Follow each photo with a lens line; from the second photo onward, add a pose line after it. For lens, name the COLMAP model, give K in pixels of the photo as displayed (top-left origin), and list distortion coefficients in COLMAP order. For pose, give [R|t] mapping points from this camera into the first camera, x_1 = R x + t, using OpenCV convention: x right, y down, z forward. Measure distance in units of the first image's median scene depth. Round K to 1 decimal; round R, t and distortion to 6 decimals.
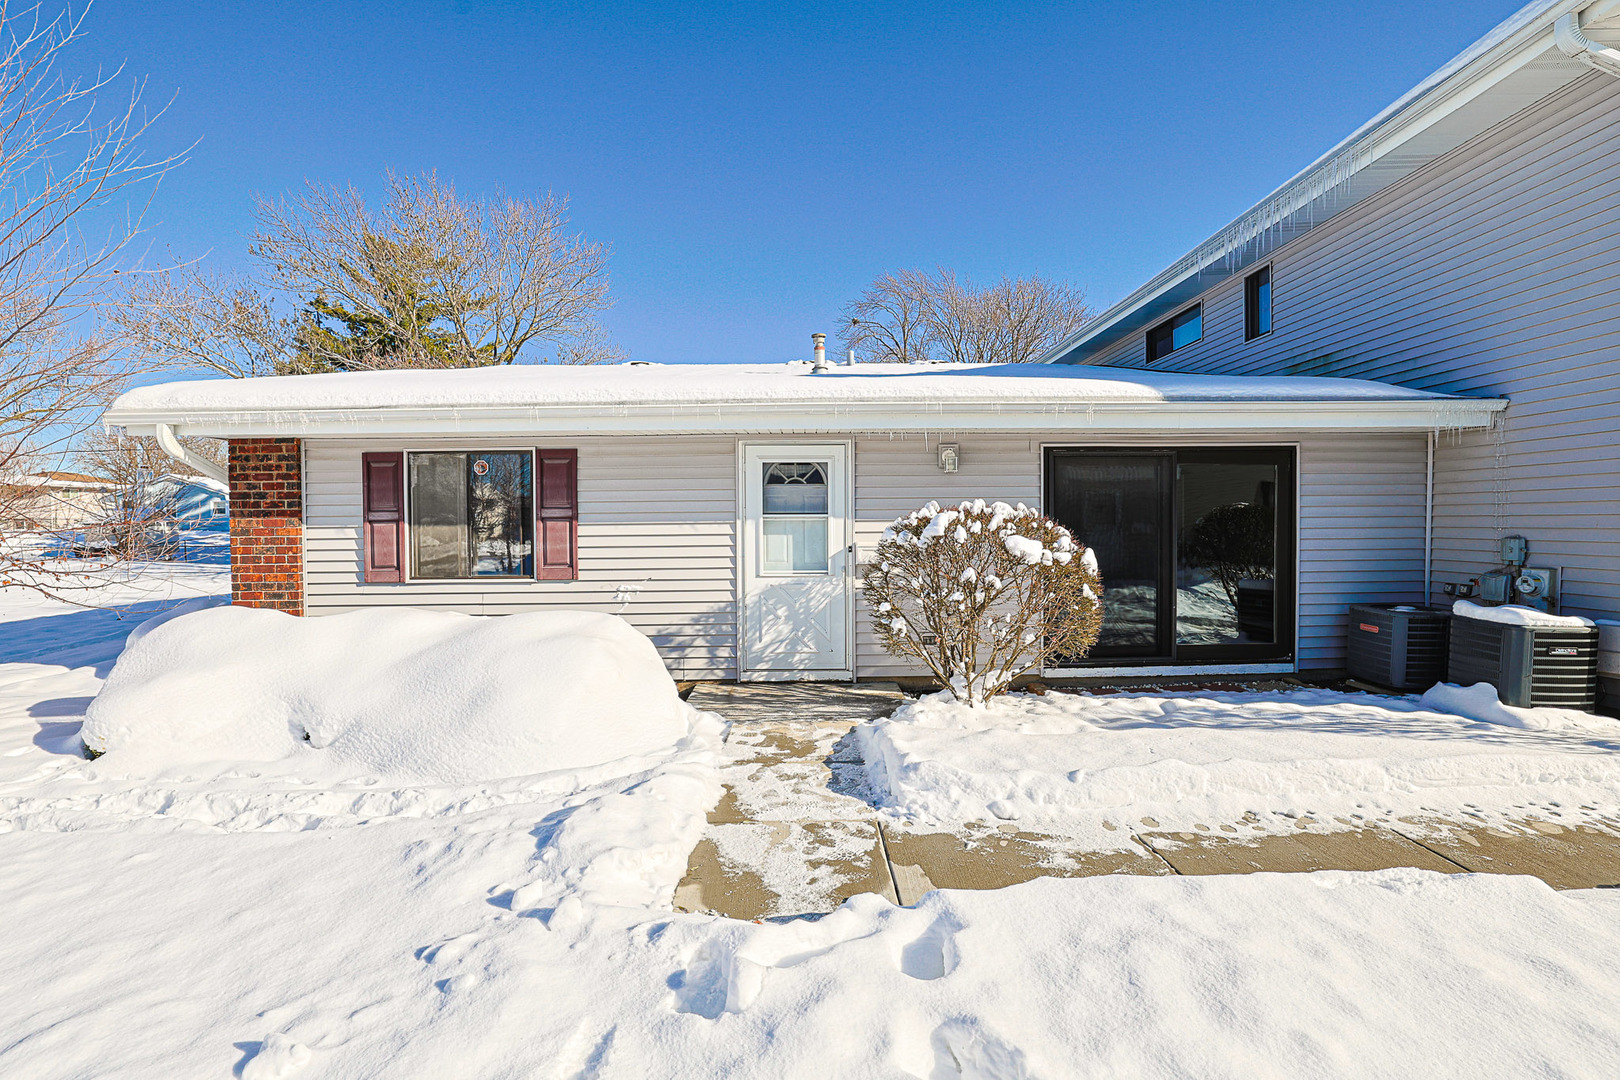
lens RADIAL K [[736.4, 0, 813.3], [0, 736.4, 538.7], [0, 0, 1]] dist [-0.049941, 0.019596]
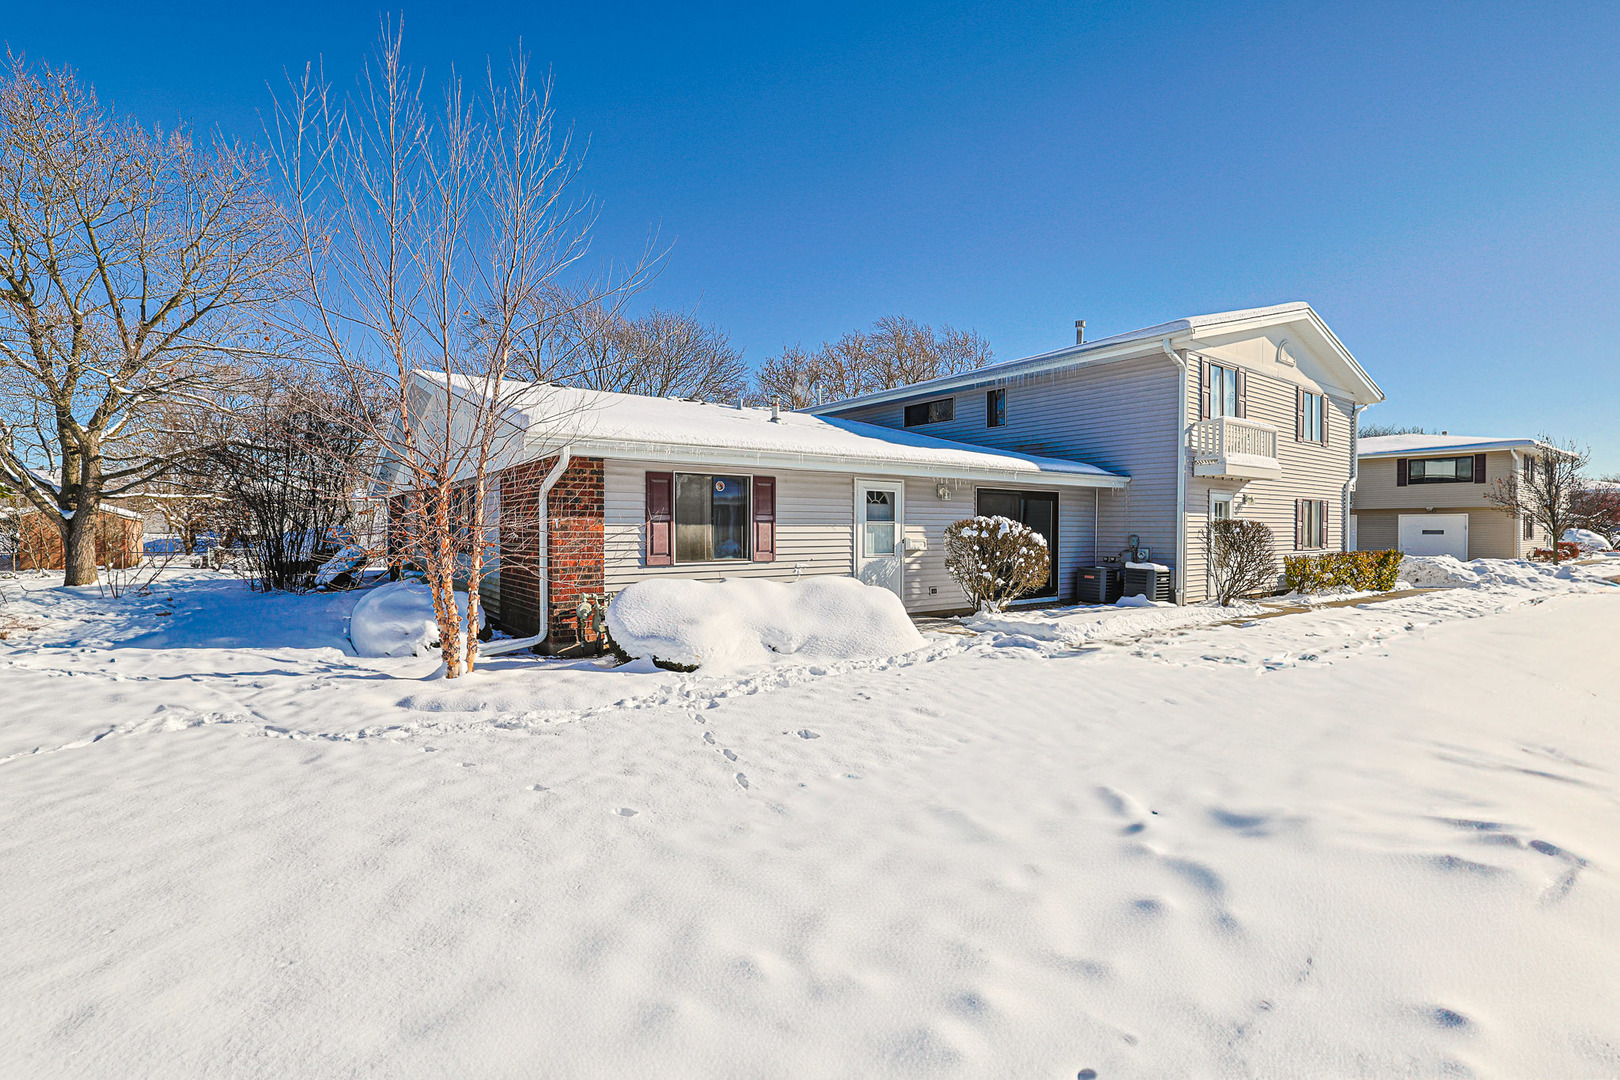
lens RADIAL K [[736.4, 0, 813.3], [0, 736.4, 538.7], [0, 0, 1]] dist [-0.049941, 0.019596]
pose [[0.814373, 0.002230, 0.580338, -1.166371], [0.002852, 0.999965, -0.007844, 0.021186], [-0.580335, 0.008043, 0.814338, -0.322281]]
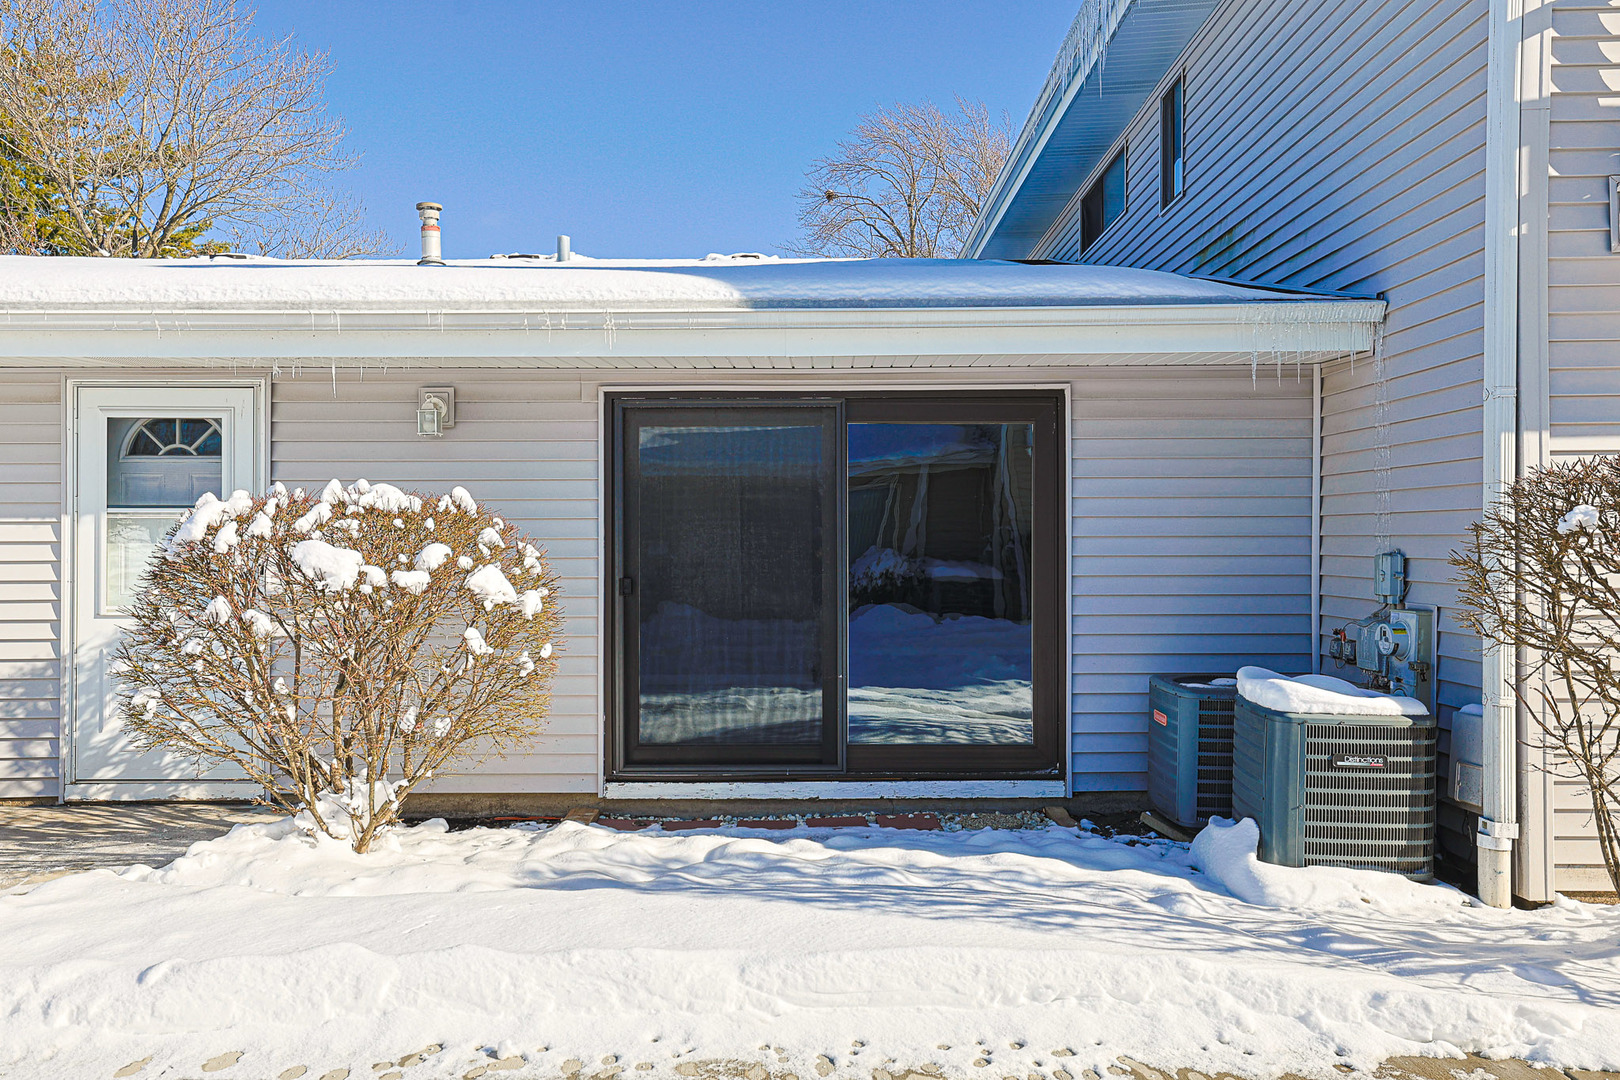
lens RADIAL K [[1254.4, 0, 810.0], [0, 1254.4, 540.0], [0, 0, 1]] dist [0.000487, 0.047272]
pose [[0.999797, 0.005577, -0.019344, 0.499985], [-0.006007, 0.999734, -0.022262, 0.010895], [0.019214, 0.022374, 0.999565, 0.029819]]
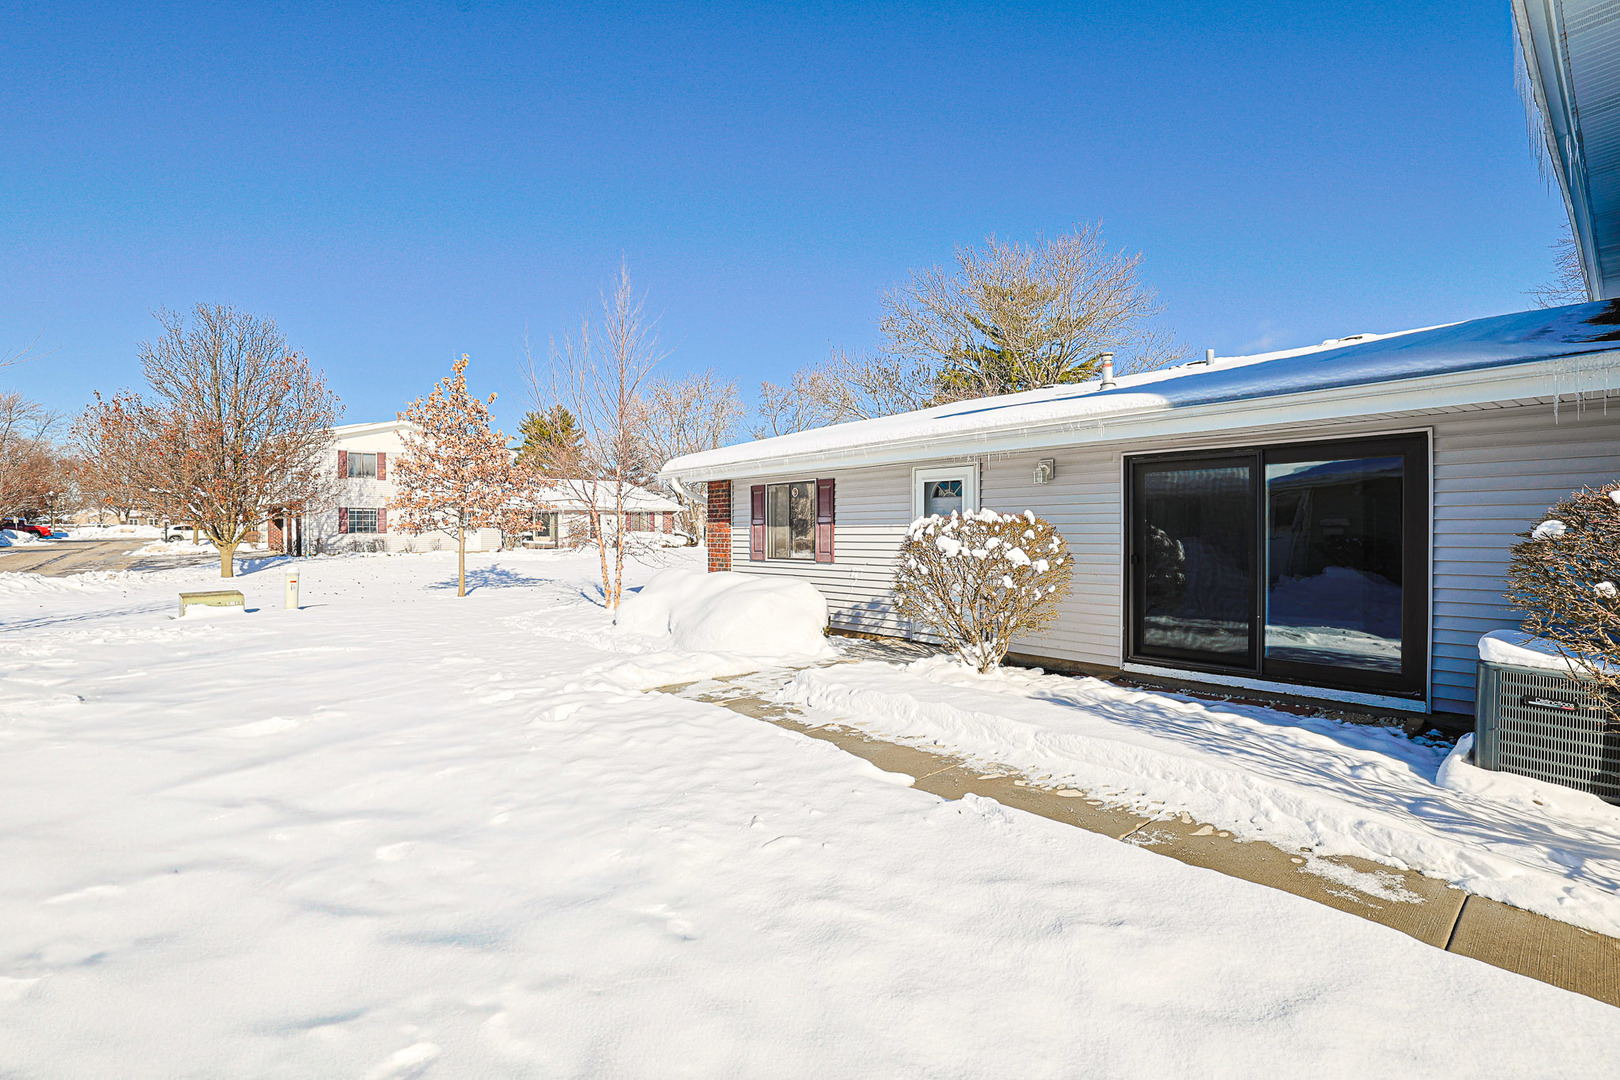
lens RADIAL K [[736.4, 0, 813.3], [0, 736.4, 538.7], [0, 0, 1]] dist [-0.049941, 0.019596]
pose [[0.638819, 0.014108, -0.769227, 0.859977], [-0.016011, 0.999859, 0.005041, -0.001759], [0.769190, 0.009096, 0.638955, -0.036145]]
